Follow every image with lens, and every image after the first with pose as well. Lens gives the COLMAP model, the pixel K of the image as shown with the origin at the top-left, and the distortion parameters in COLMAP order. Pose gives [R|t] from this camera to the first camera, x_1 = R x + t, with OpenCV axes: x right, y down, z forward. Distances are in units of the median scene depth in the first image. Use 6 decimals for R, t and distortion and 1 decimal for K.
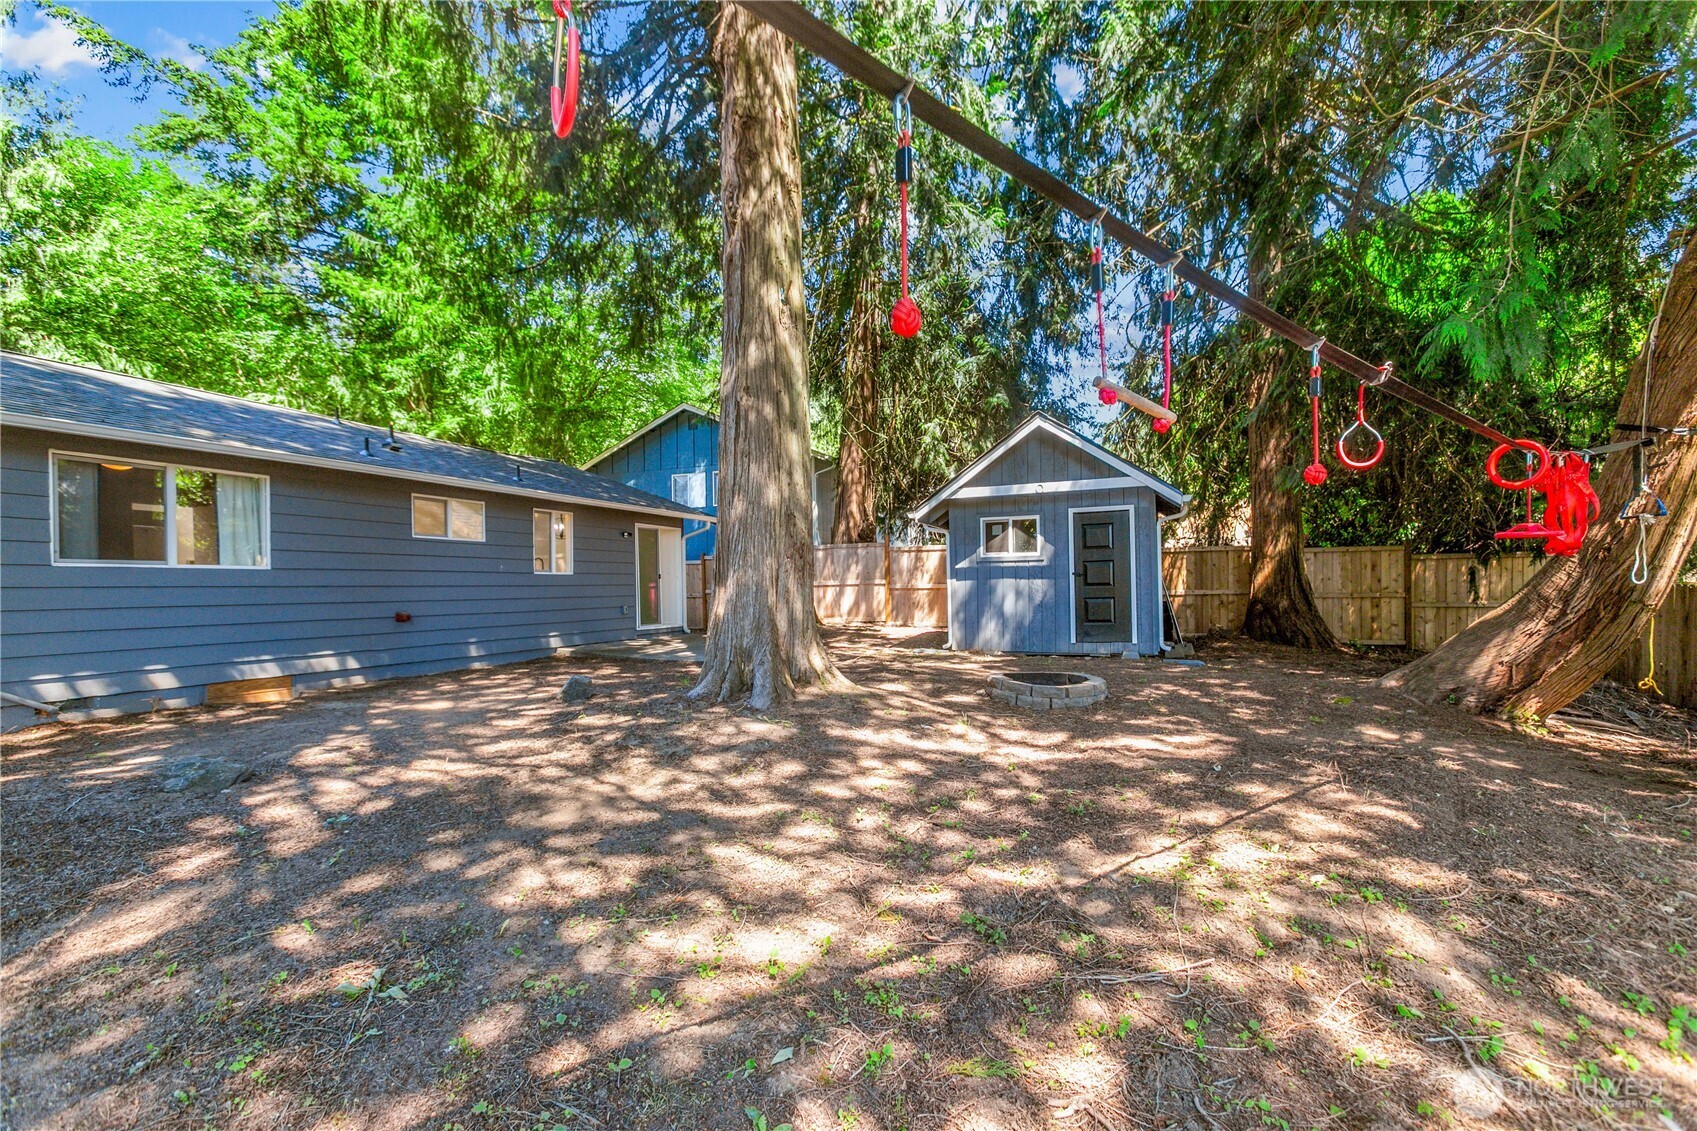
lens RADIAL K [[757.7, 0, 846.5], [0, 757.7, 579.6], [0, 0, 1]] dist [-0.002980, 0.002273]
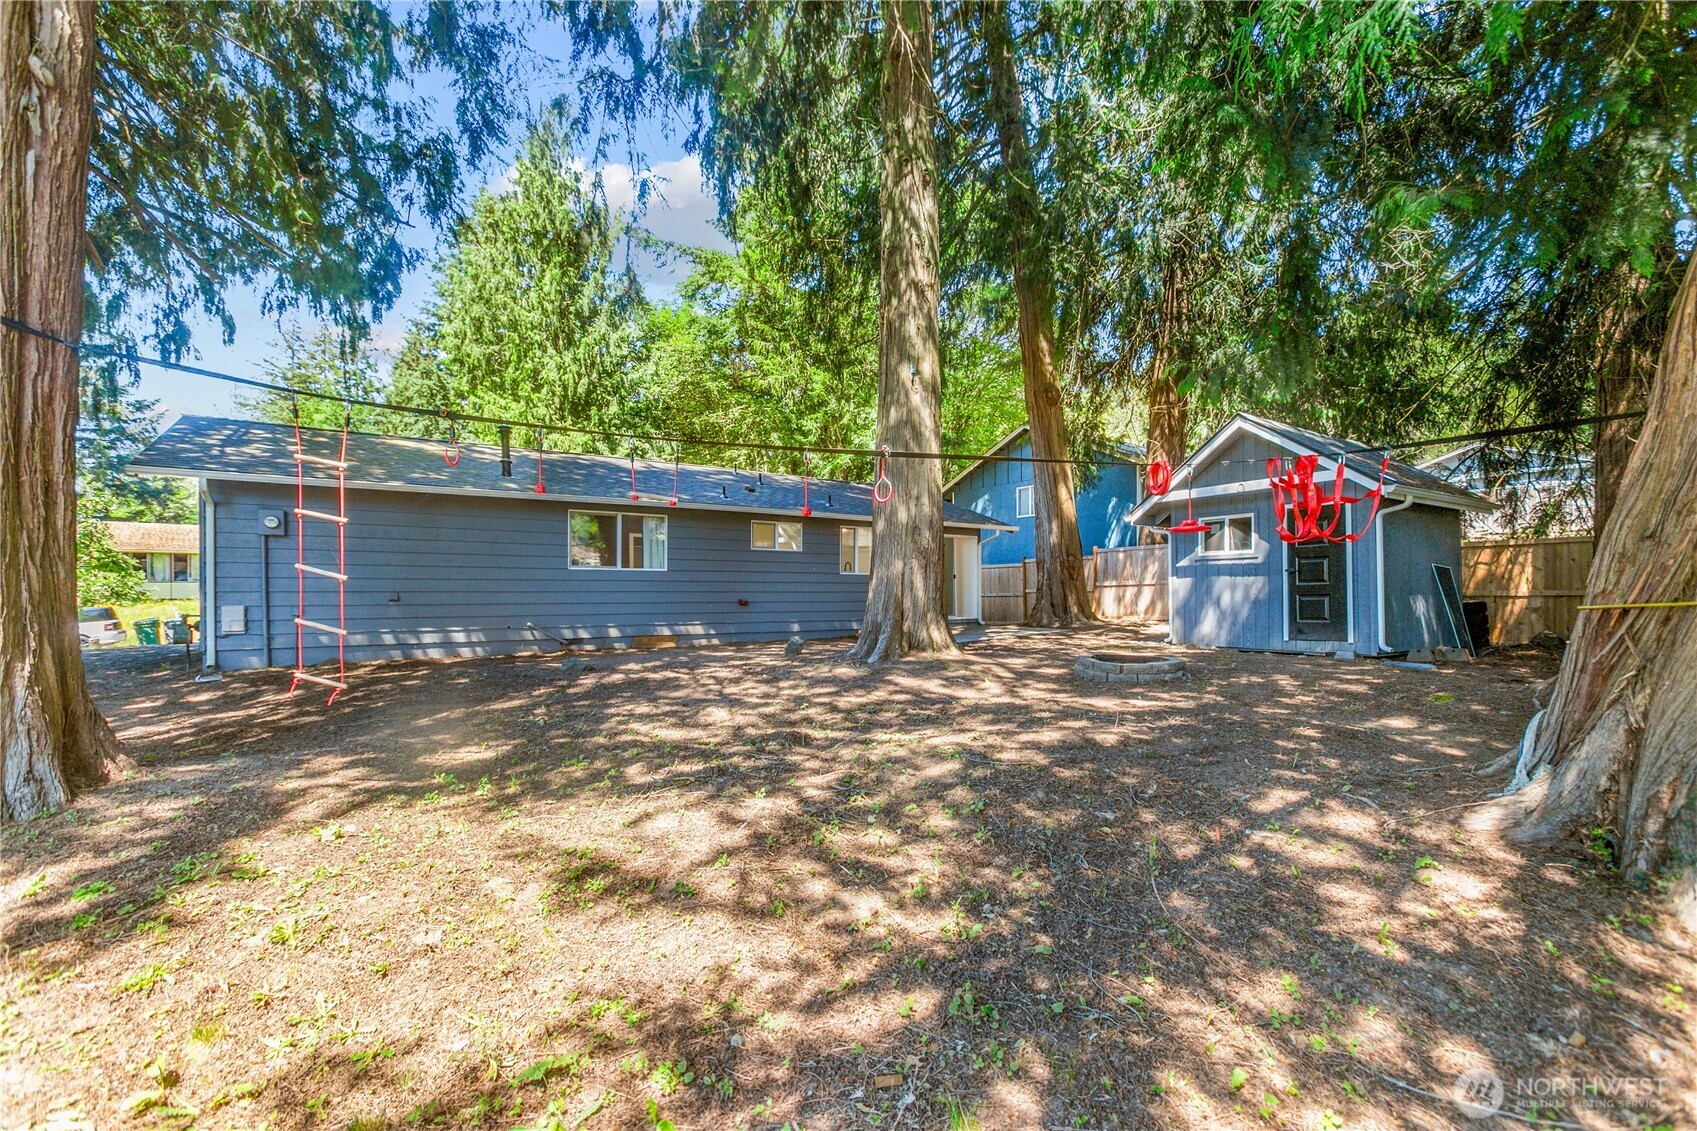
lens RADIAL K [[757.7, 0, 854.3], [0, 757.7, 566.9], [0, 0, 1]] dist [-0.002980, 0.002273]
pose [[0.837598, -0.011340, -0.546169, 0.355718], [-0.001226, 0.999743, -0.022638, 0.010040], [0.546285, 0.019631, 0.837369, -0.130491]]
